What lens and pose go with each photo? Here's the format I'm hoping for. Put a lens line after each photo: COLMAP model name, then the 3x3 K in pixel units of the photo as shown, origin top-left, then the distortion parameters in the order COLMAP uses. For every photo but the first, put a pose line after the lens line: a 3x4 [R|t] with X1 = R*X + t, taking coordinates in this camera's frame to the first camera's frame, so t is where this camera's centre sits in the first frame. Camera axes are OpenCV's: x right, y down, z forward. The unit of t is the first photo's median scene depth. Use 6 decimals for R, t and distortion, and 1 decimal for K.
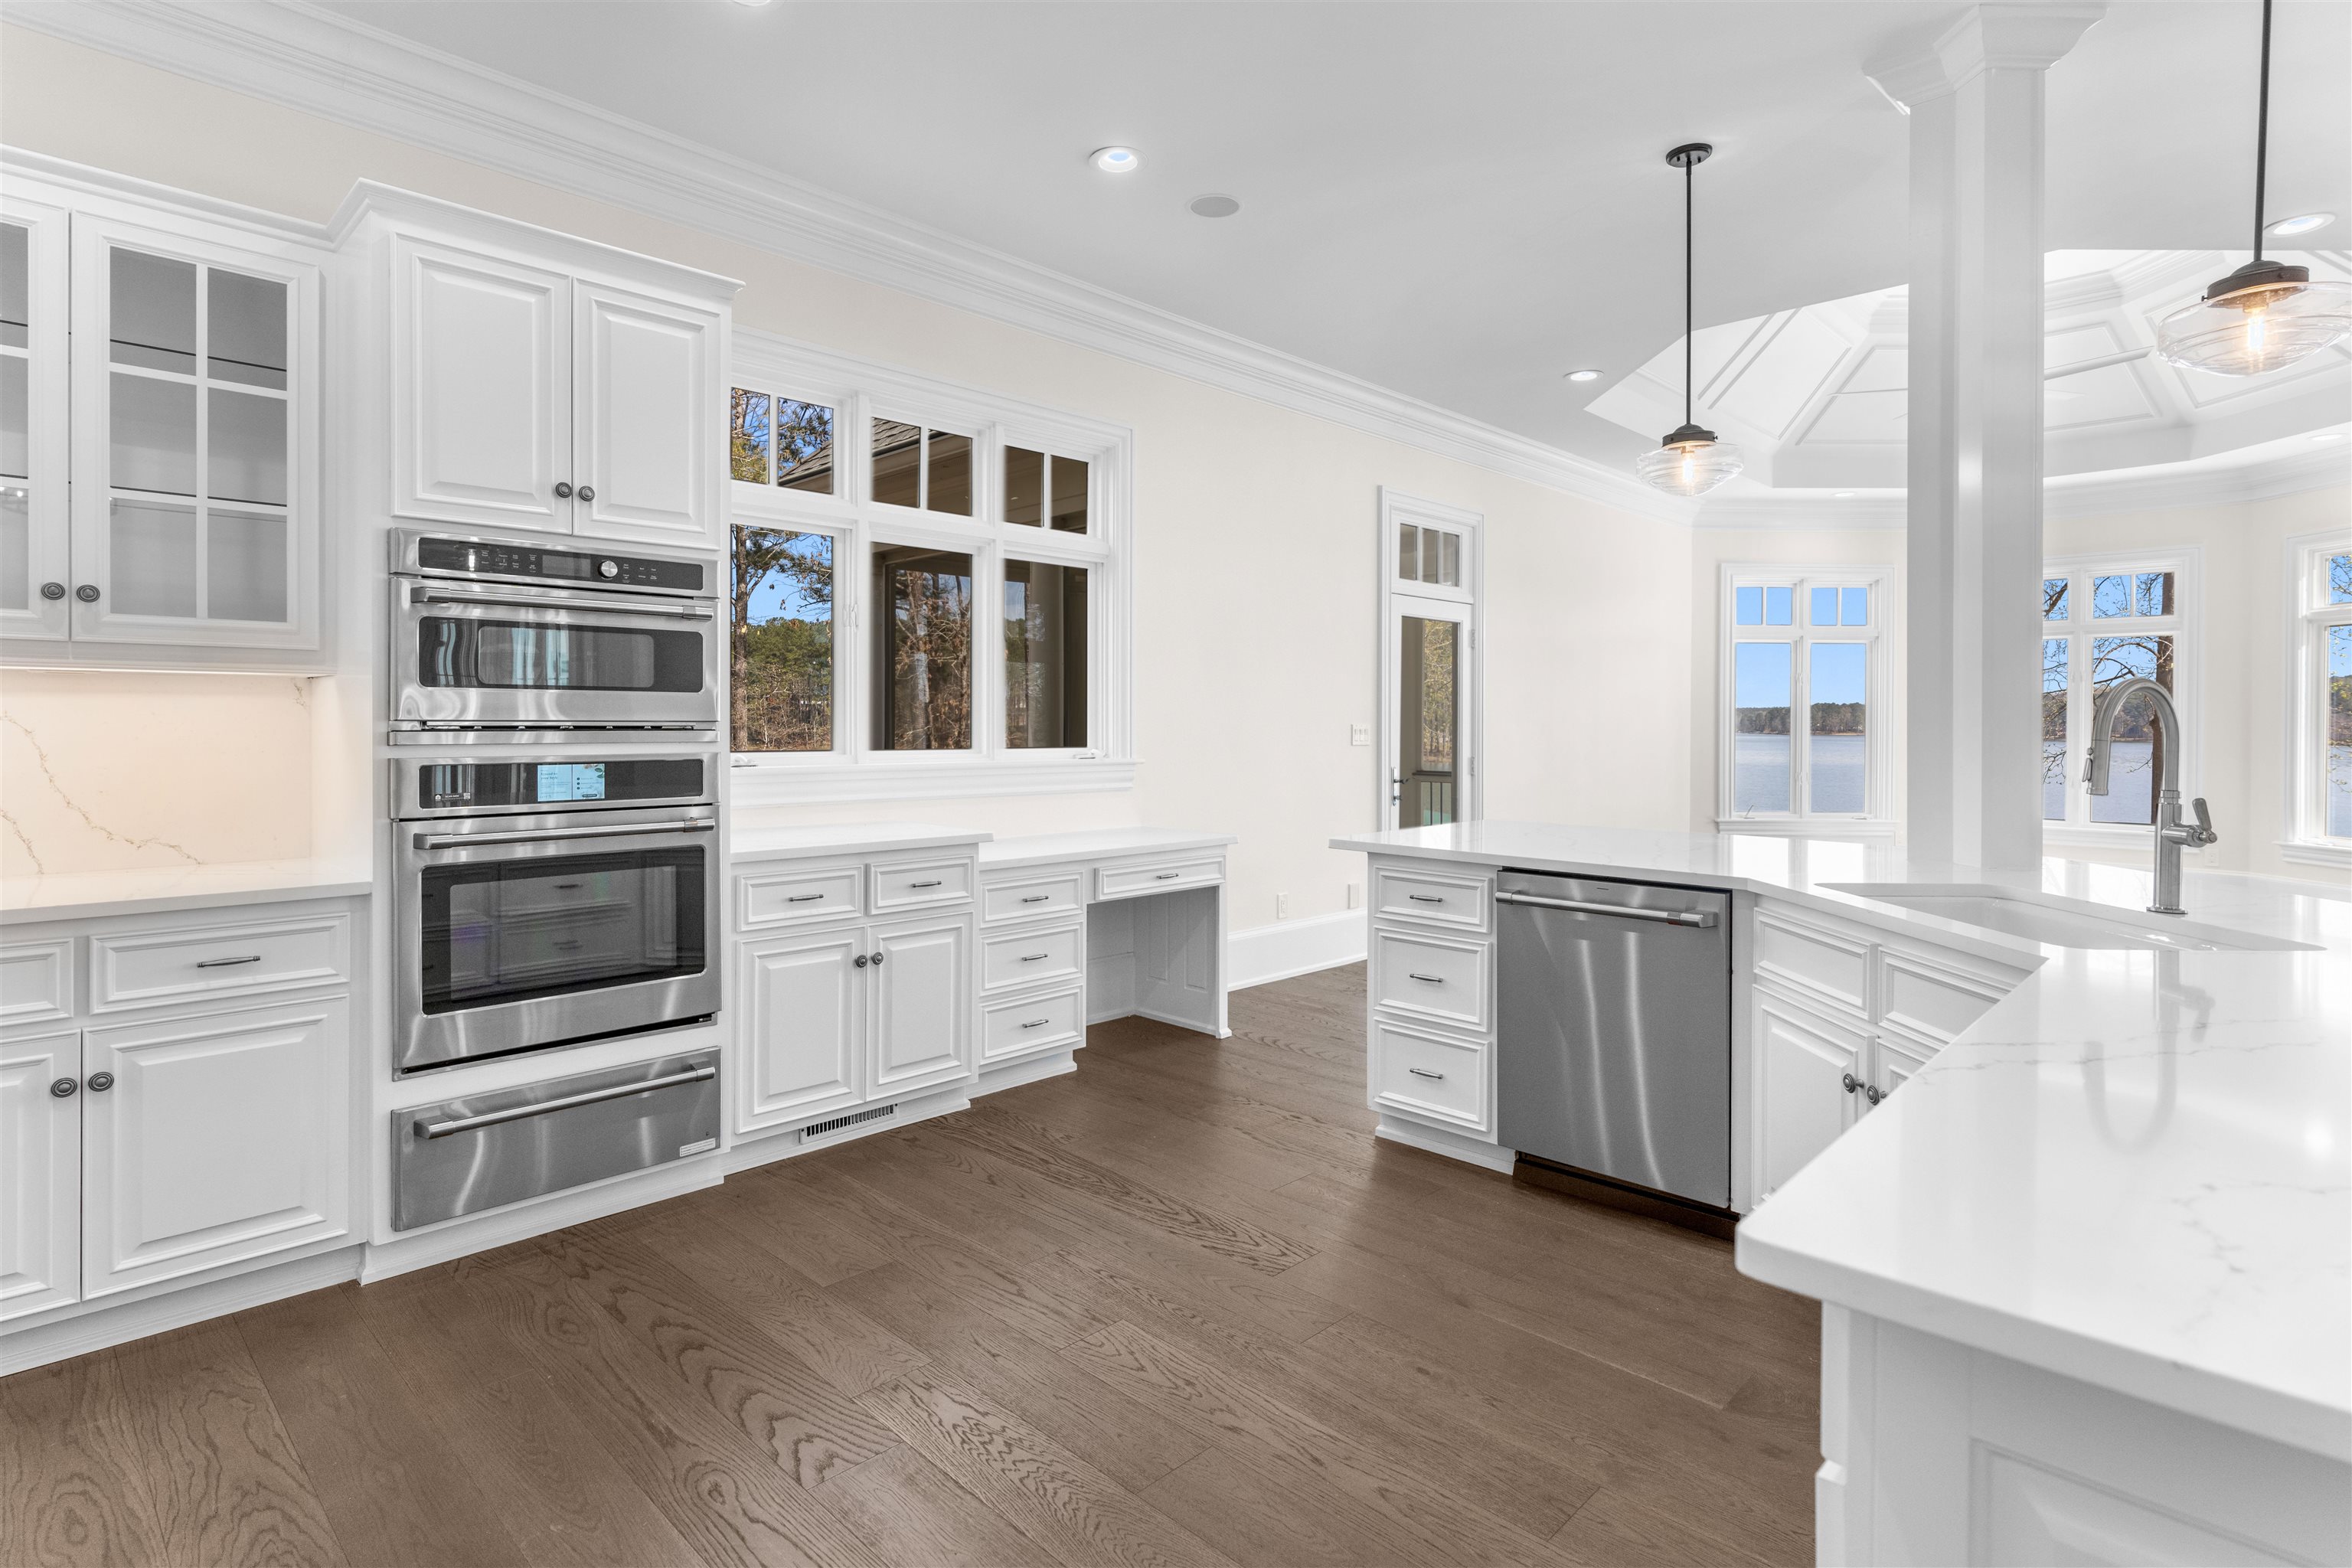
lens RADIAL K [[1198.9, 0, 1169.9], [0, 1198.9, 725.9], [0, 0, 1]] dist [-0.002453, -0.000821]
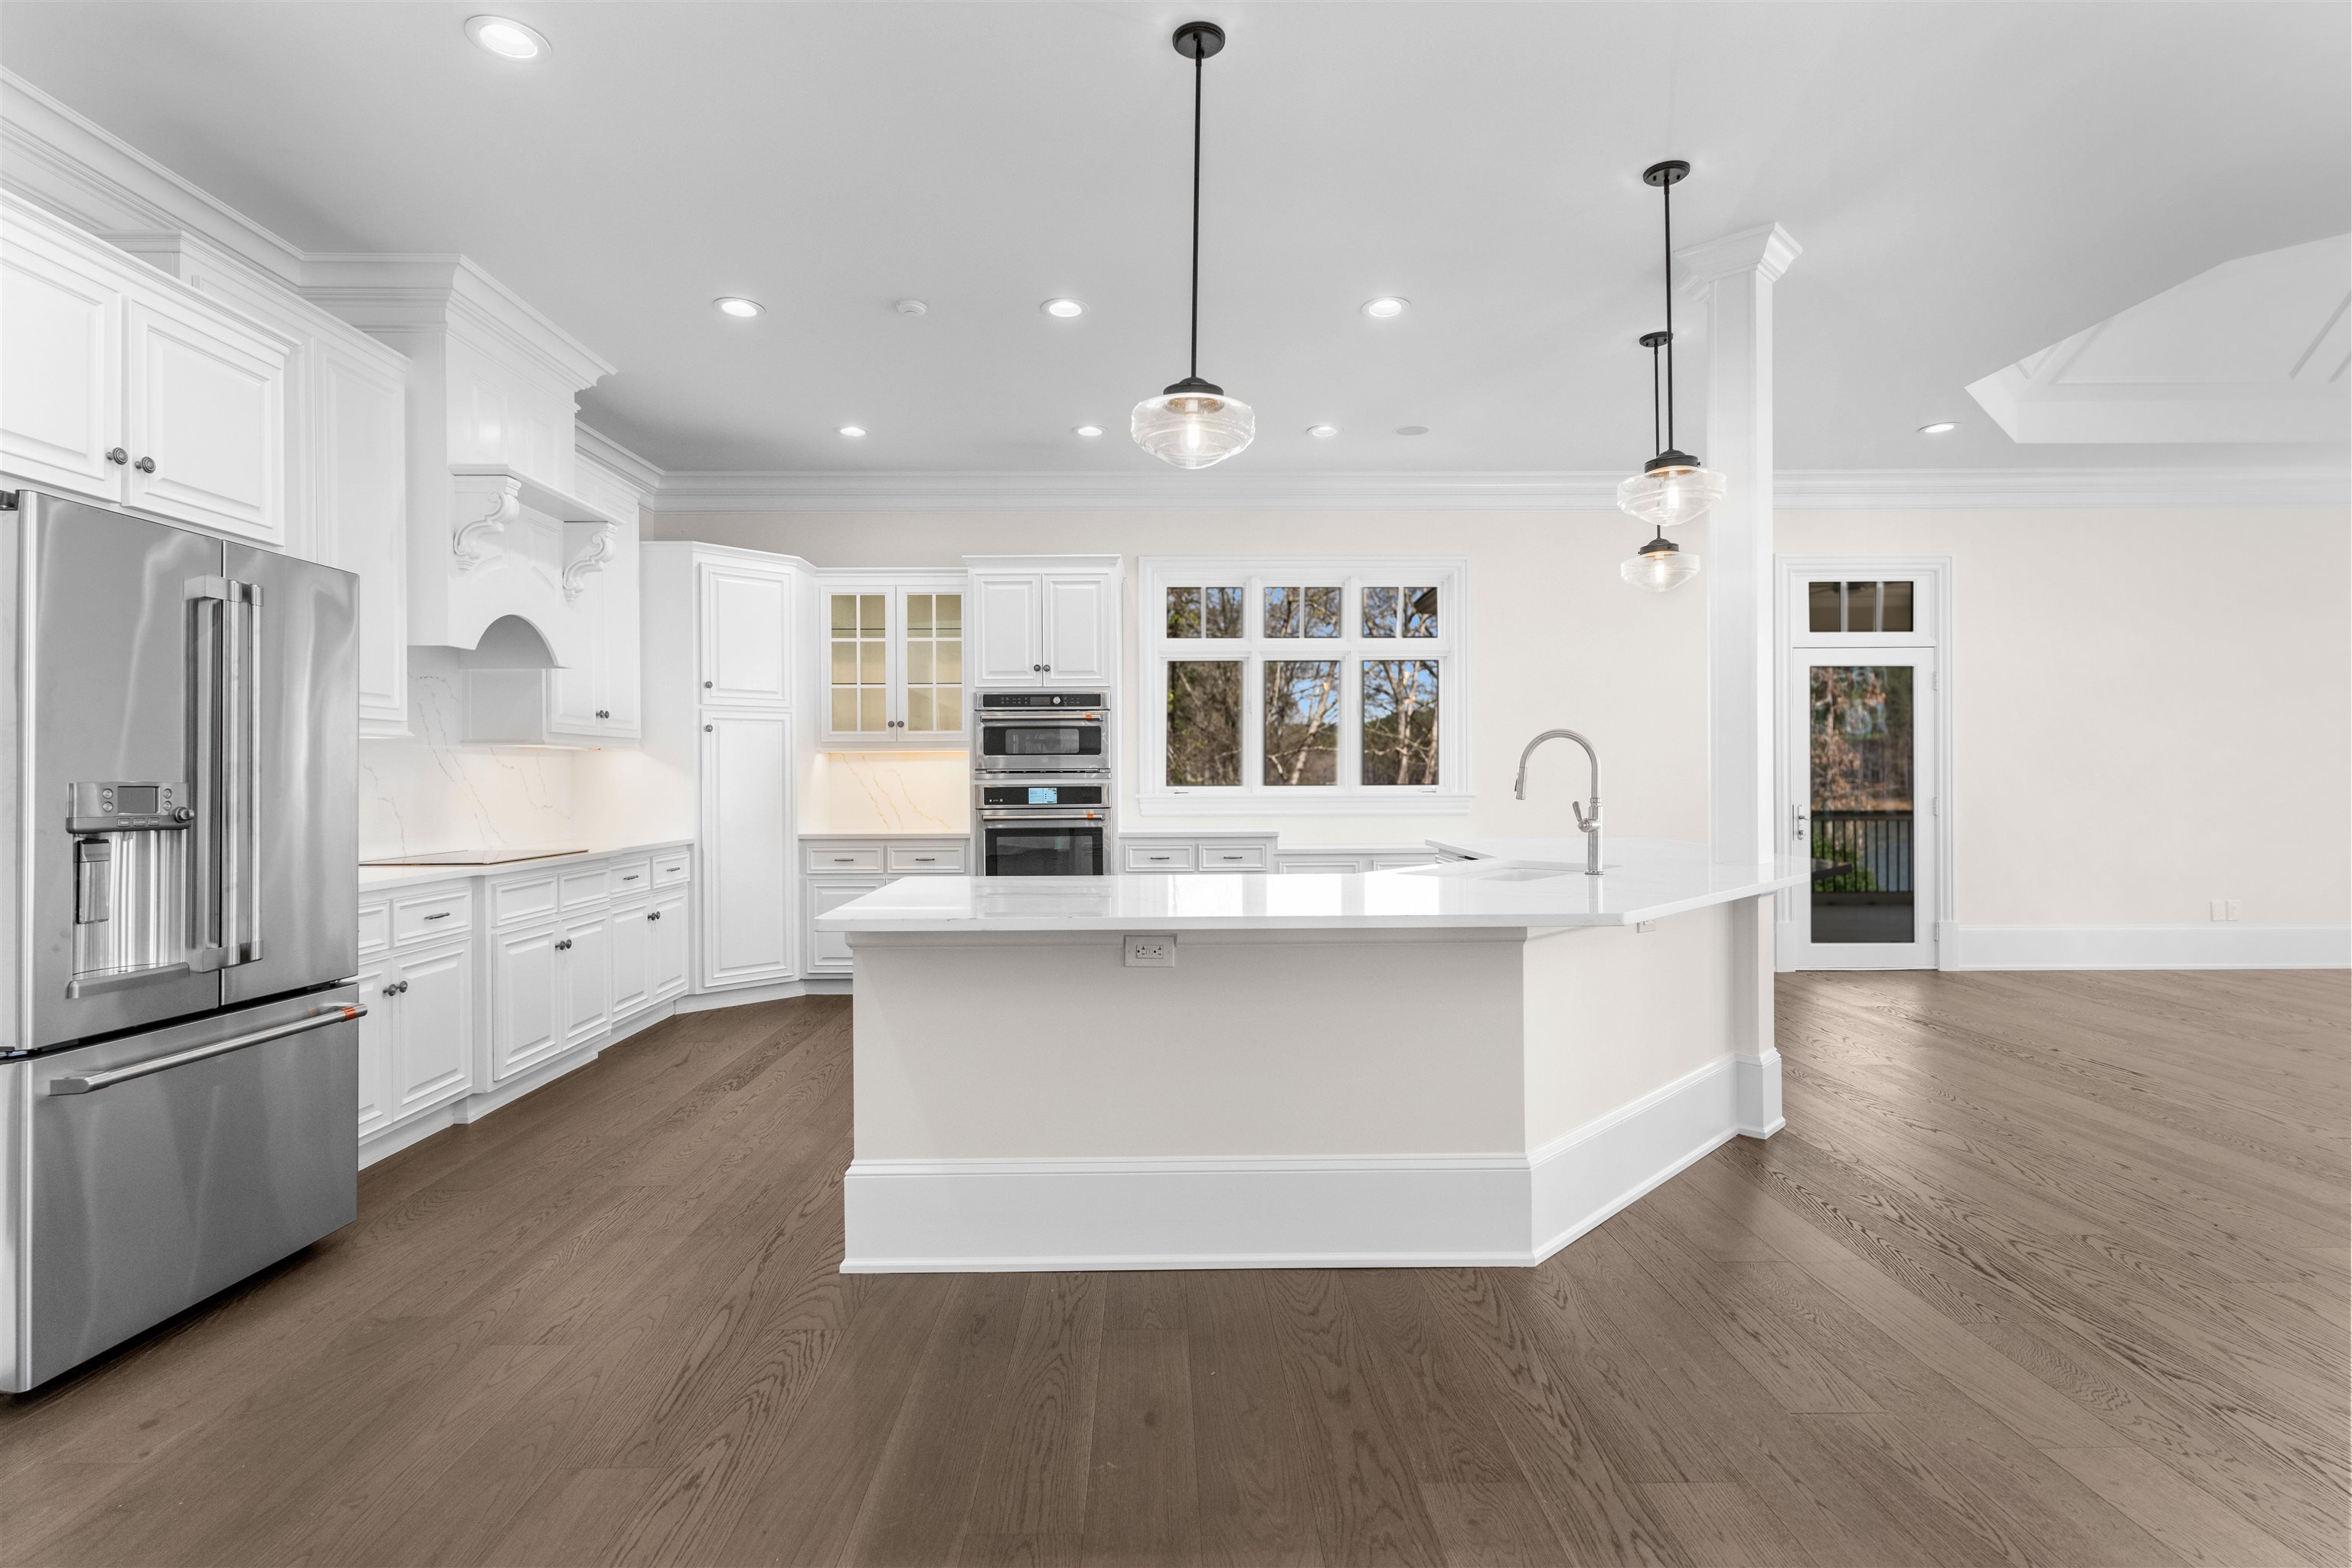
lens RADIAL K [[1175.8, 0, 1176.0], [0, 1175.8, 784.0], [0, 0, 1]] dist [-0.000596, -0.000155]
pose [[0.702869, -0.003442, -0.711311, 1.275532], [0.006072, 0.999981, 0.001161, 0.023940], [0.711293, -0.005135, 0.702877, -0.389881]]
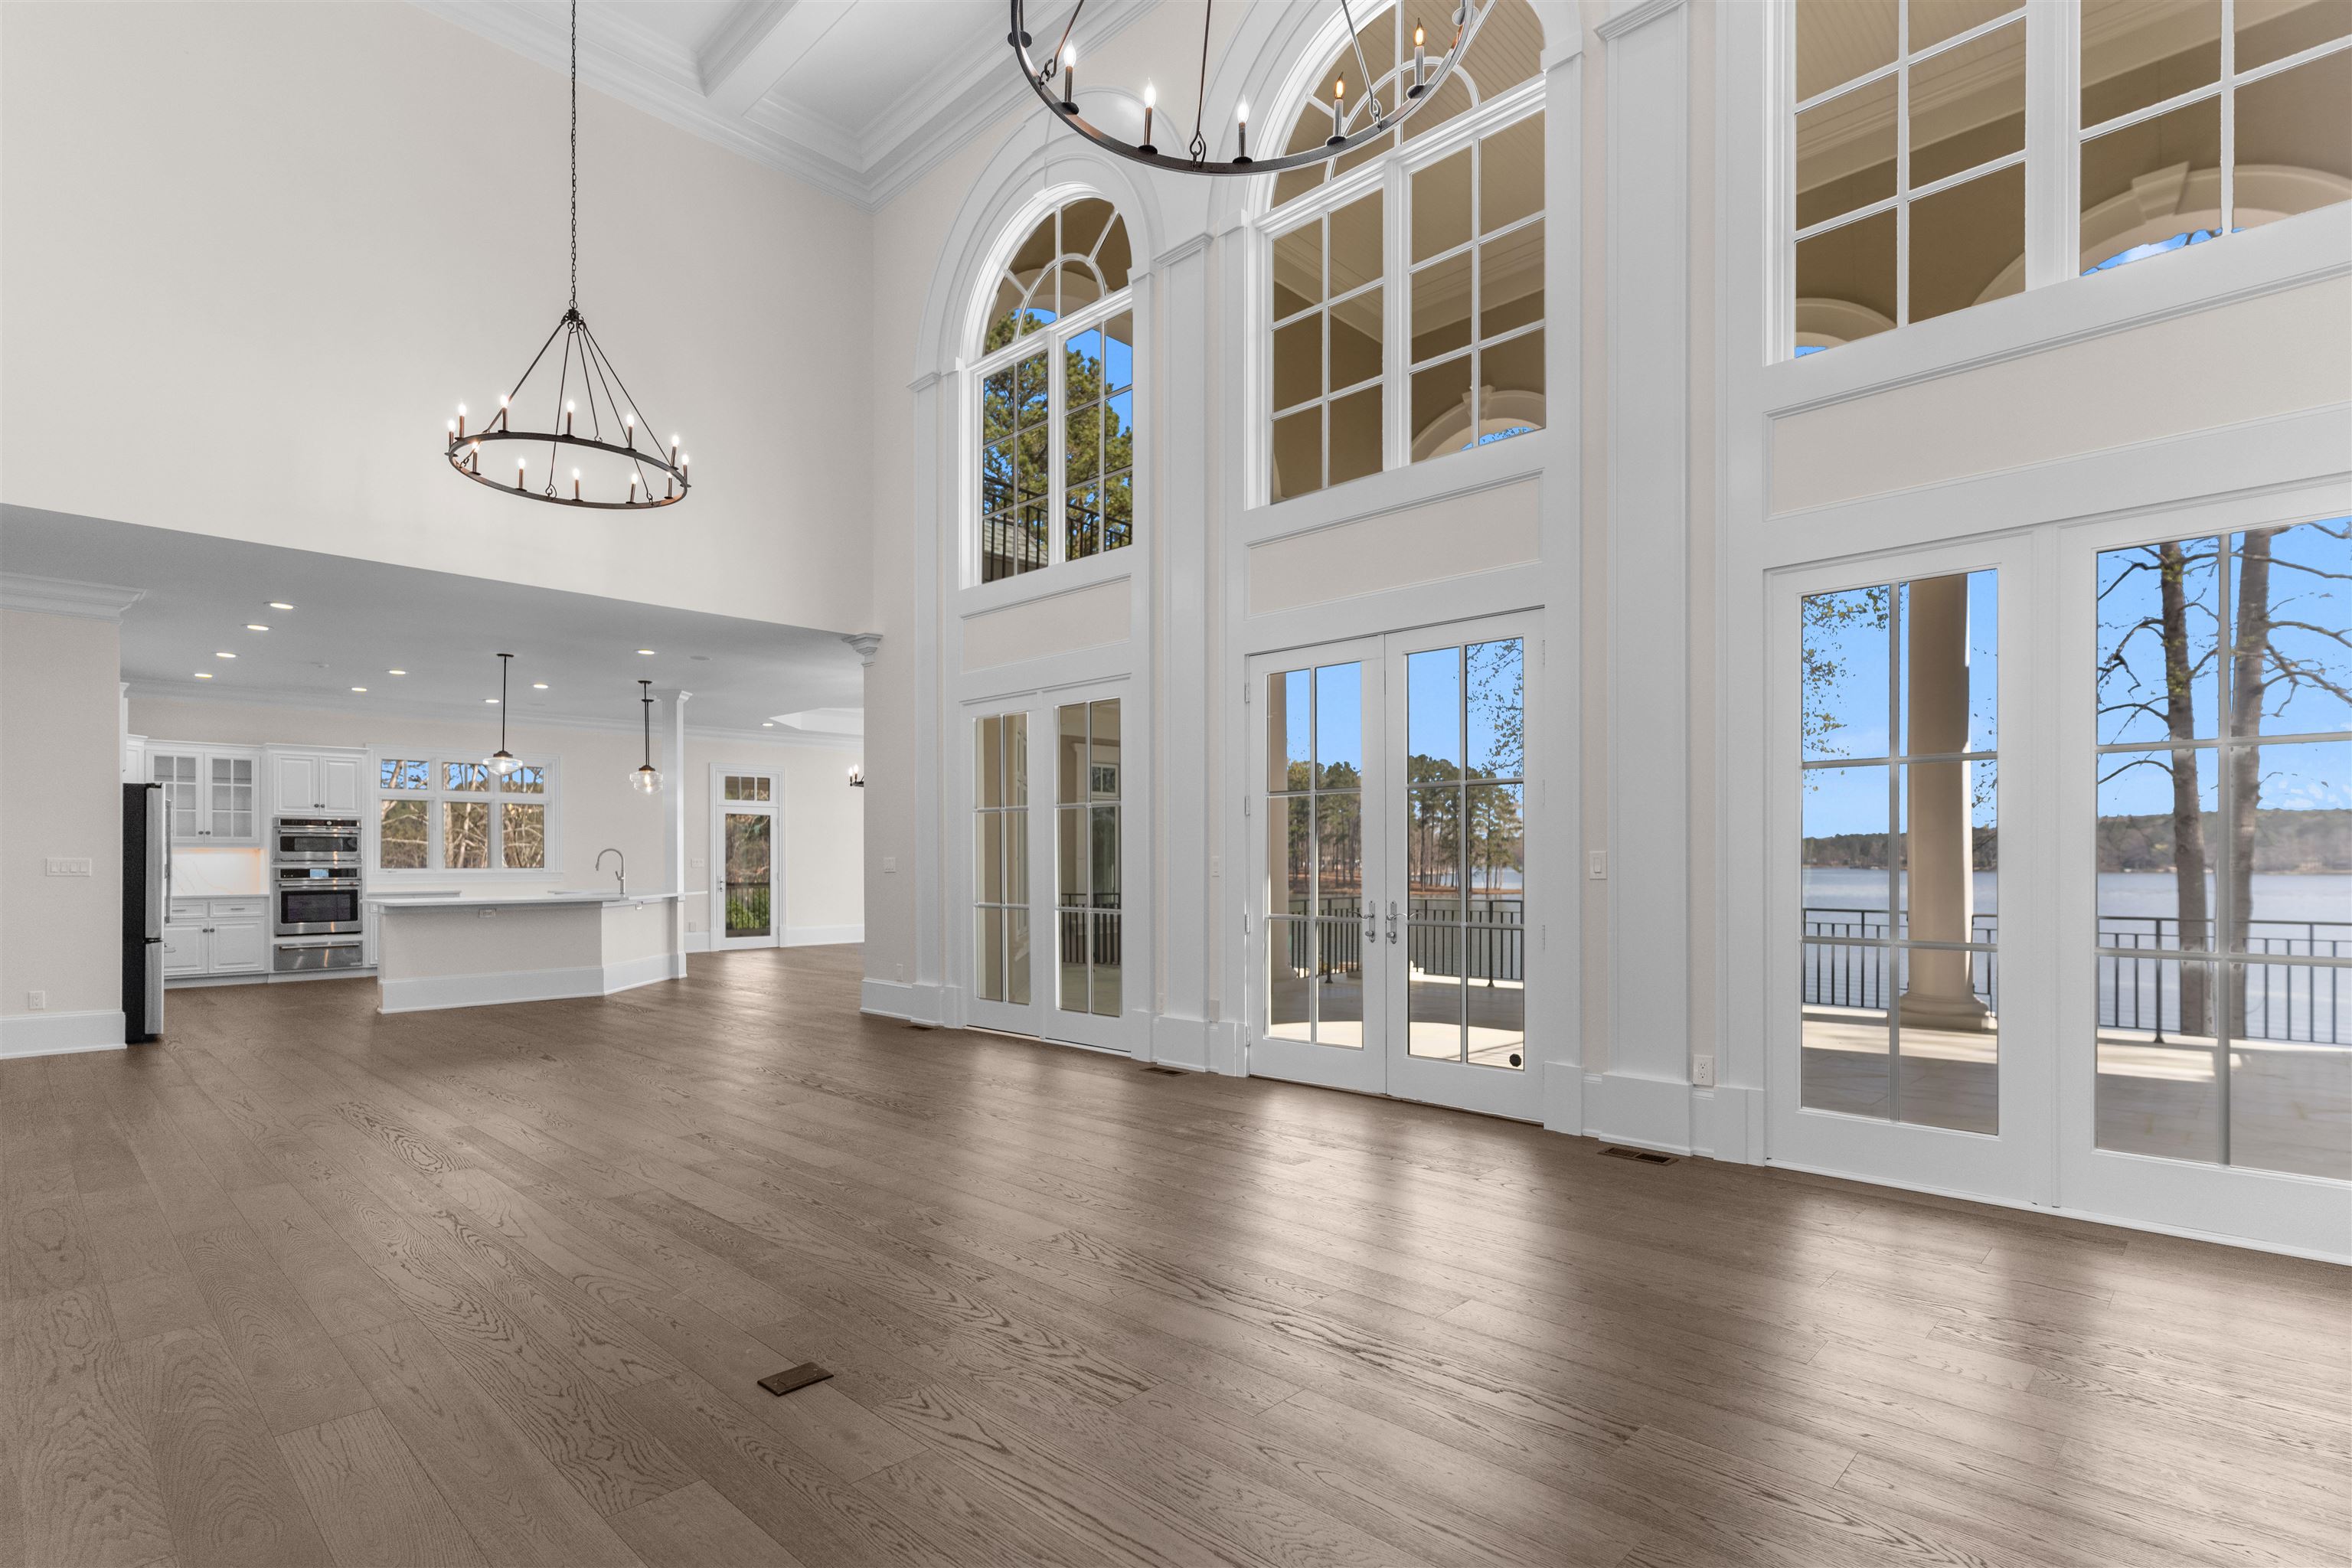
lens RADIAL K [[1145.5, 0, 1172.6], [0, 1145.5, 864.4], [0, 0, 1]] dist [-0.000485, 0.000384]
pose [[0.999945, -0.005635, -0.008811, 2.620830], [0.005642, 0.999984, 0.000797, 0.029533], [0.008807, -0.000847, 0.999961, -3.107491]]
